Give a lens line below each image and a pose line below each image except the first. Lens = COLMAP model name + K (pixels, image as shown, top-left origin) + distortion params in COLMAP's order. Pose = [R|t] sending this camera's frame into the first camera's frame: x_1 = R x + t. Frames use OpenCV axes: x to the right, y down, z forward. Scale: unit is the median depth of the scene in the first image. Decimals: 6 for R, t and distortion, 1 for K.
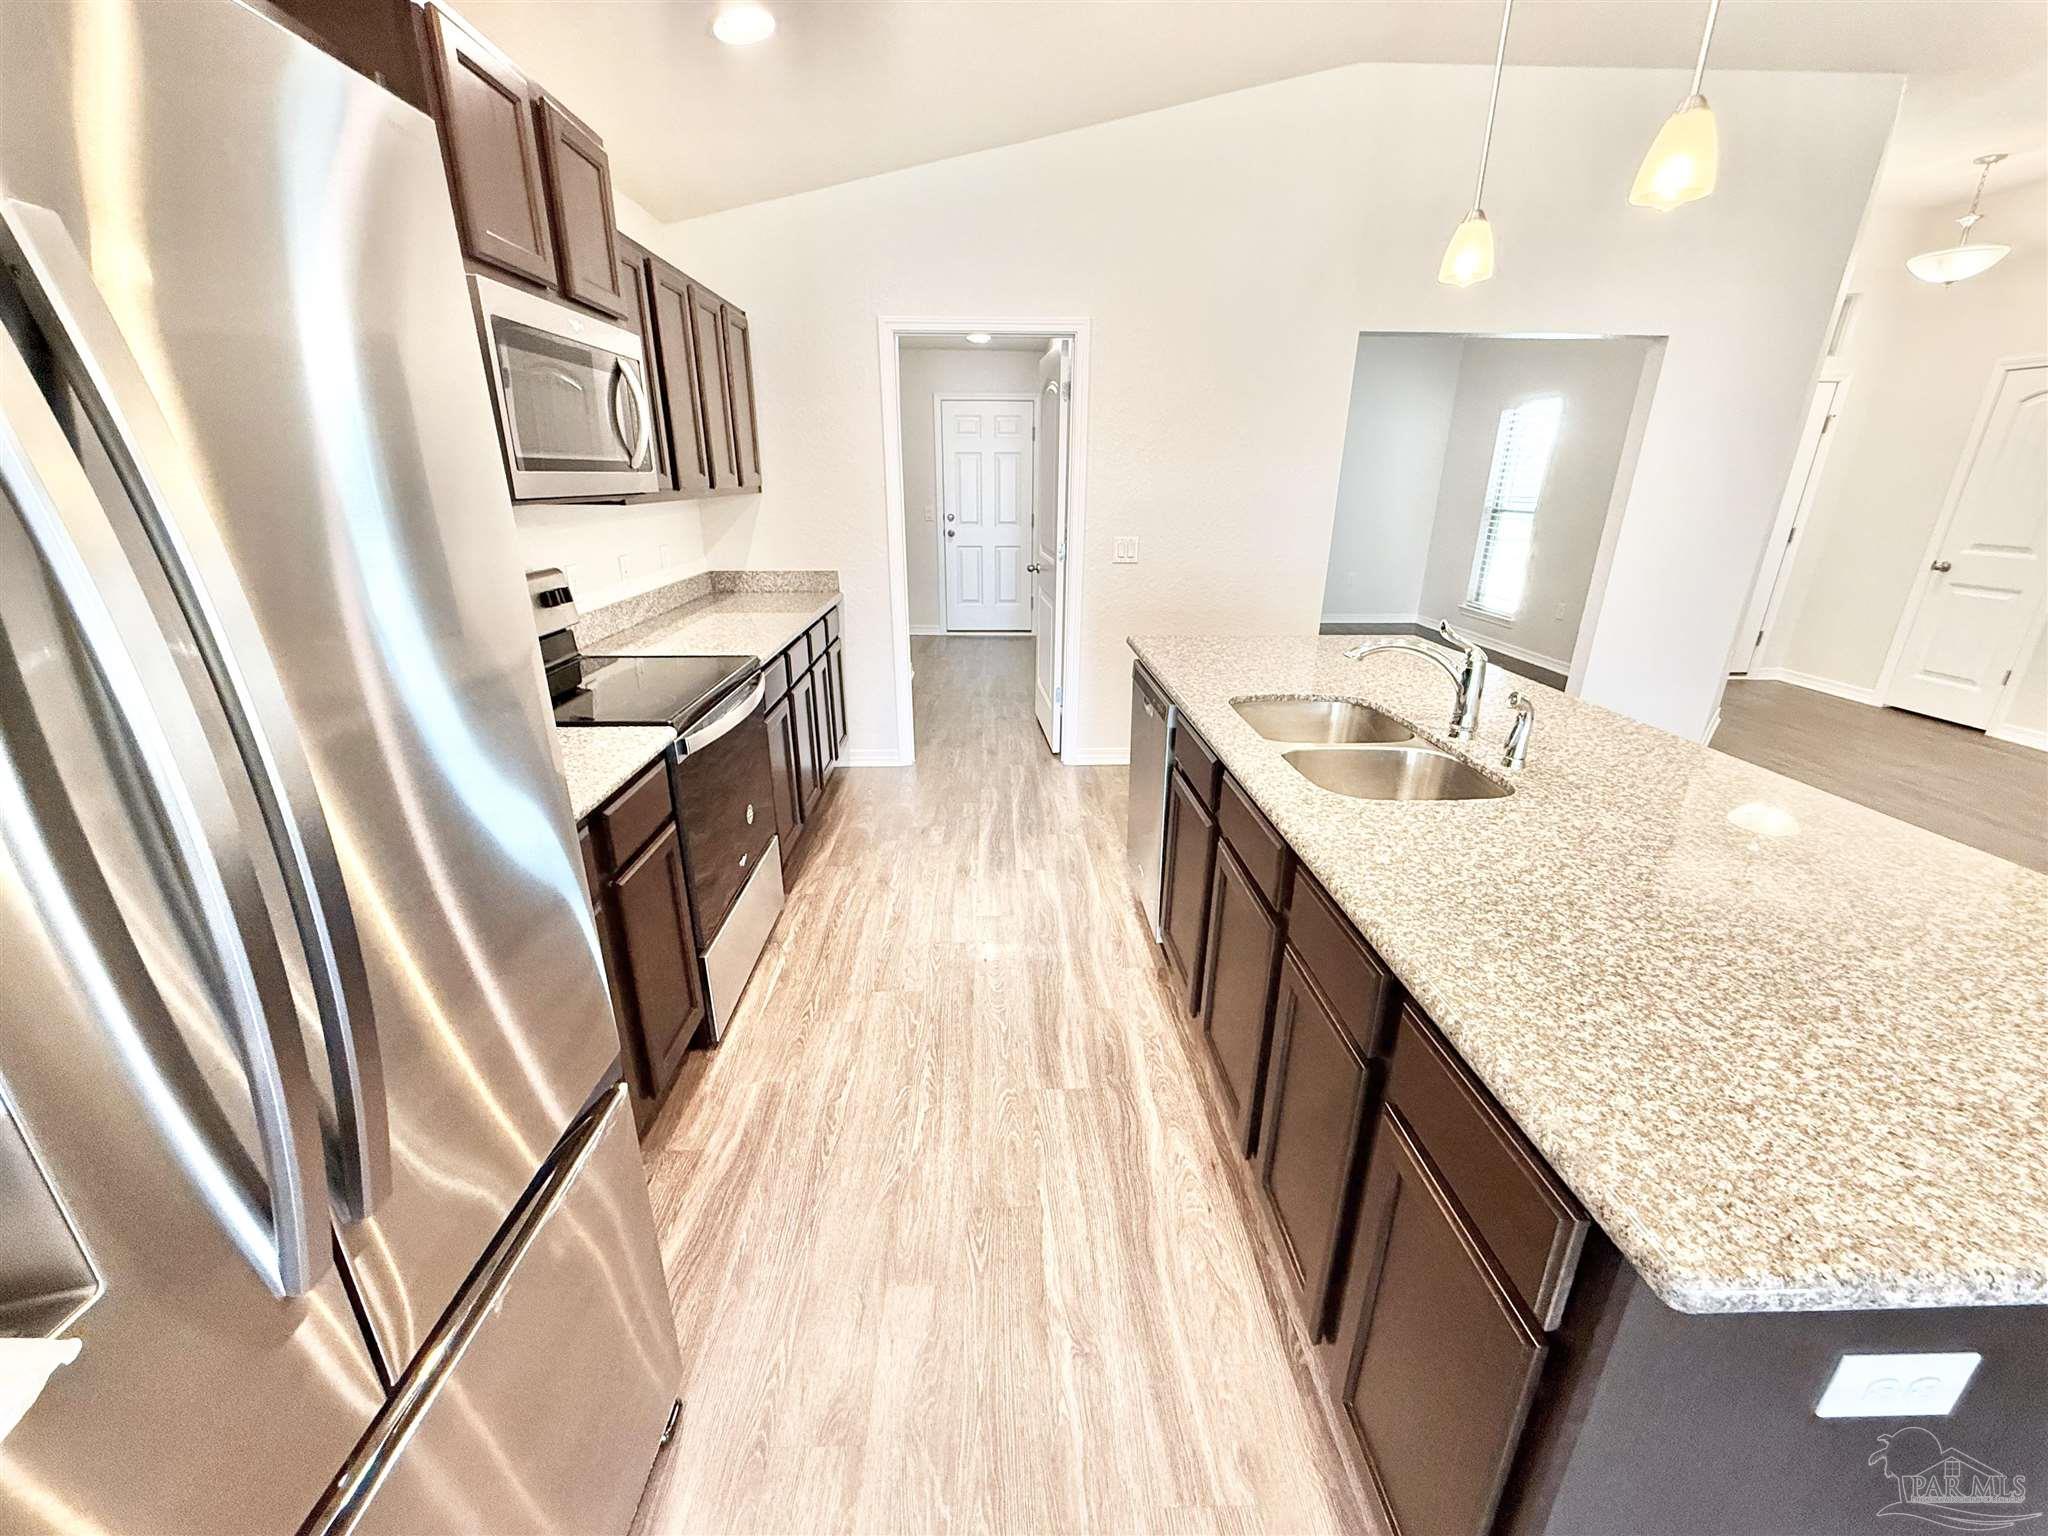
lens RADIAL K [[820.0, 0, 1019.2], [0, 820.0, 771.2], [0, 0, 1]] dist [0.000688, -0.000794]
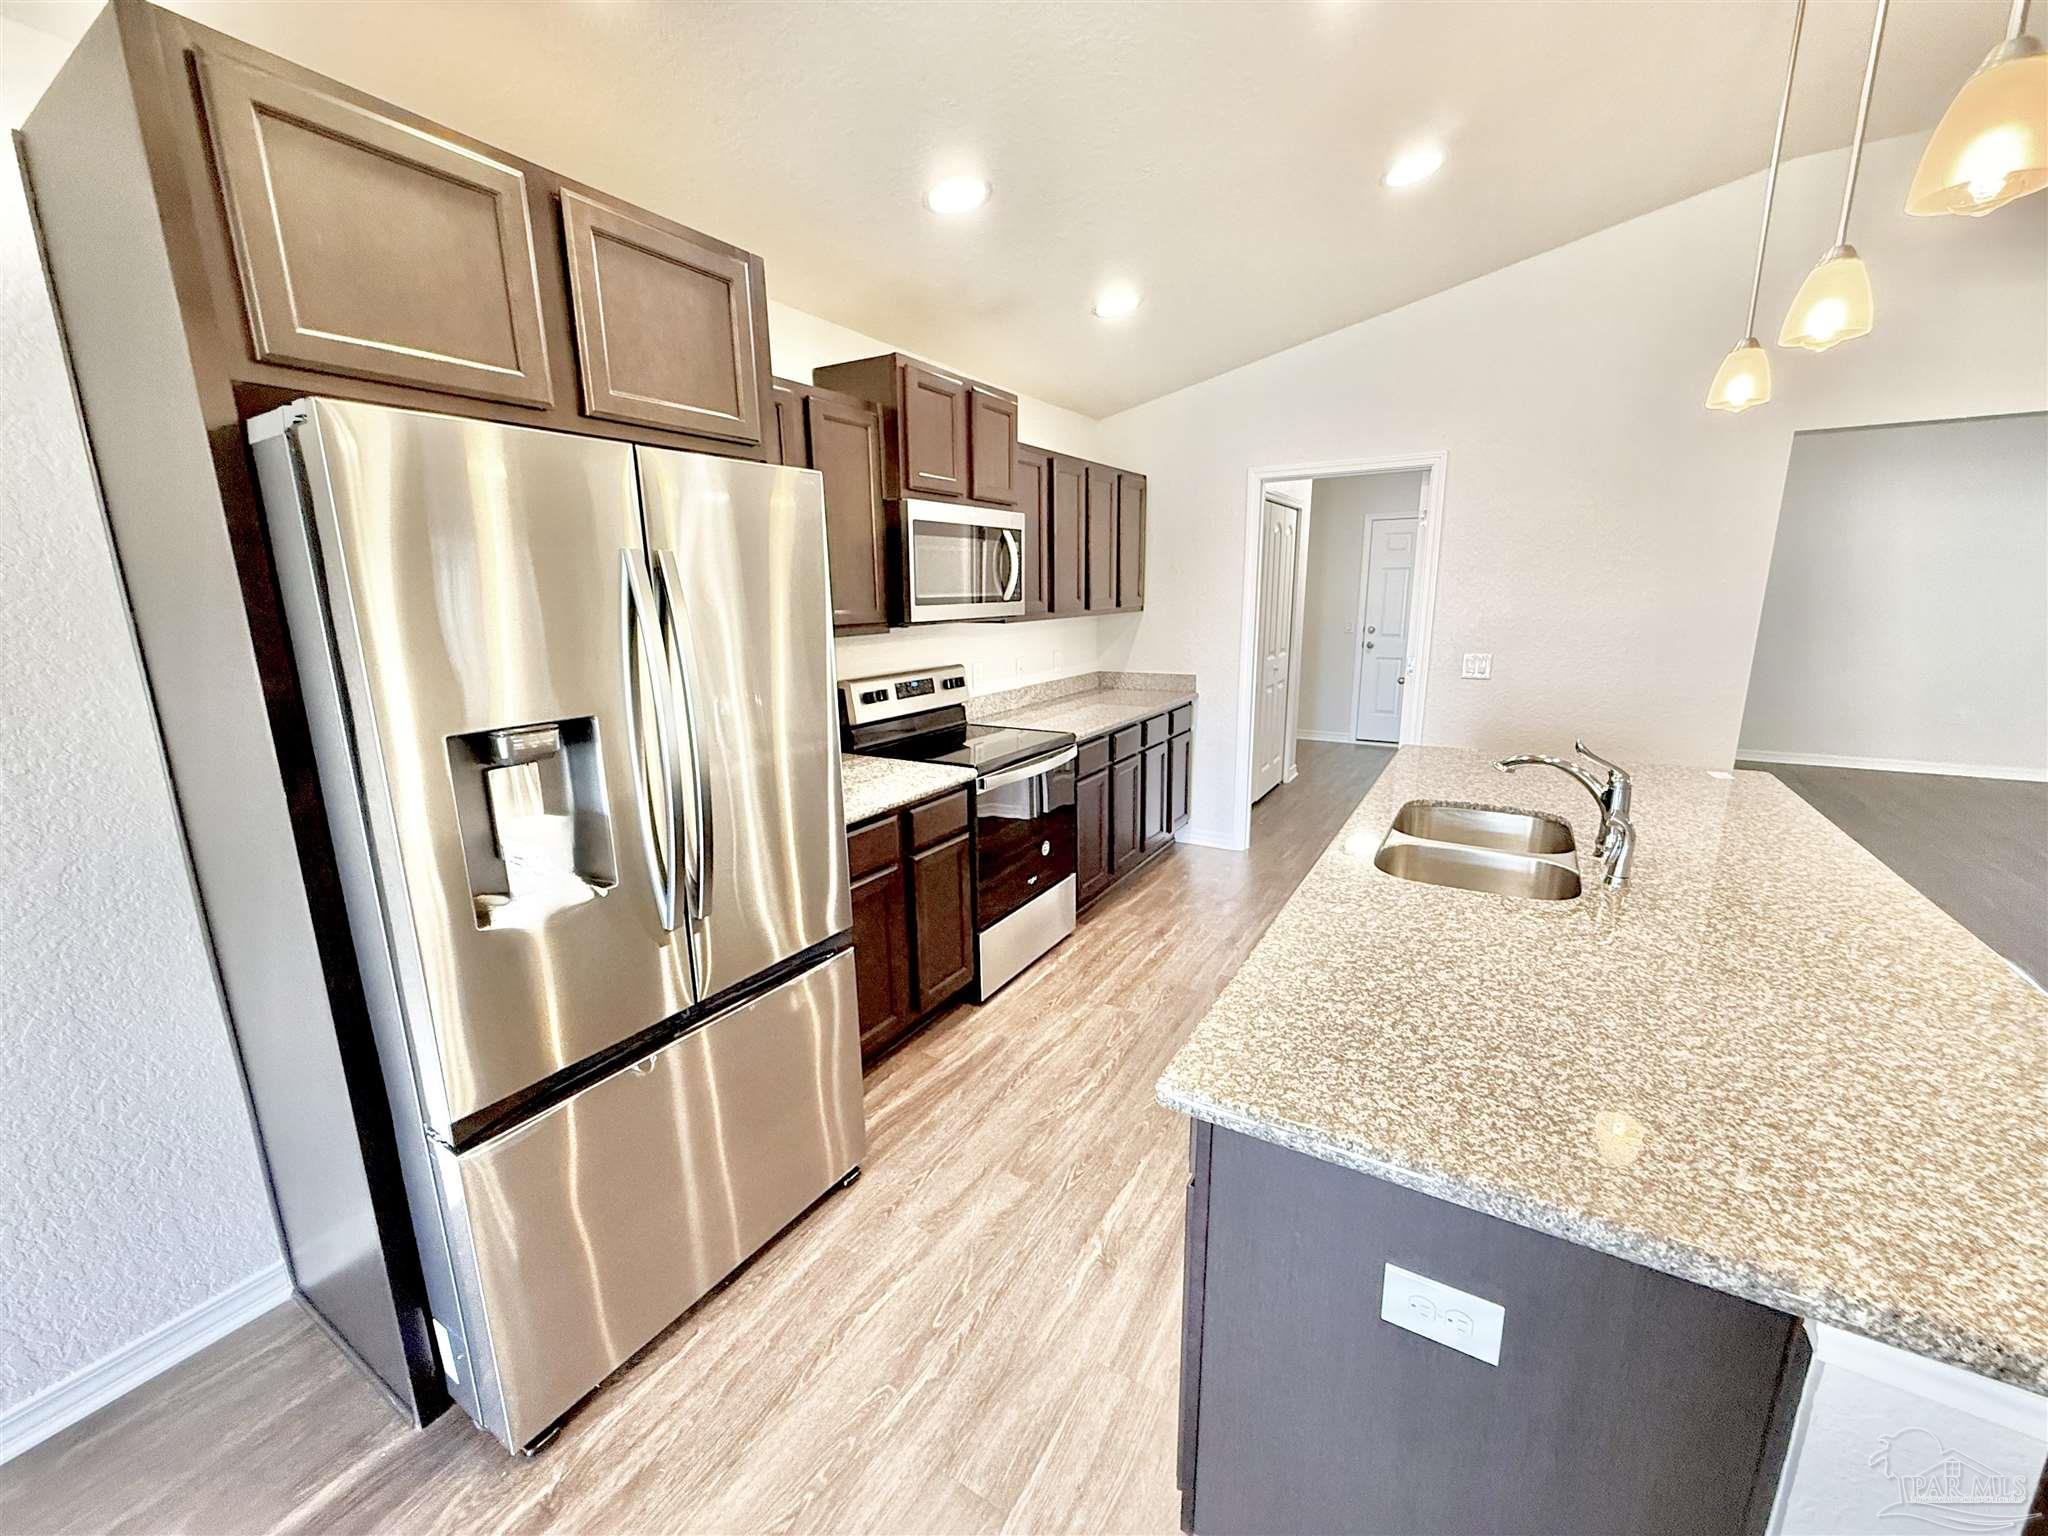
lens RADIAL K [[820.0, 0, 1011.9], [0, 820.0, 774.9], [0, 0, 1]] dist [0.000688, -0.000794]
pose [[0.834666, 0.105668, -0.540525, 0.342509], [-0.169698, 0.983016, -0.069872, 0.038507], [0.523962, 0.150045, 0.838422, -0.169446]]
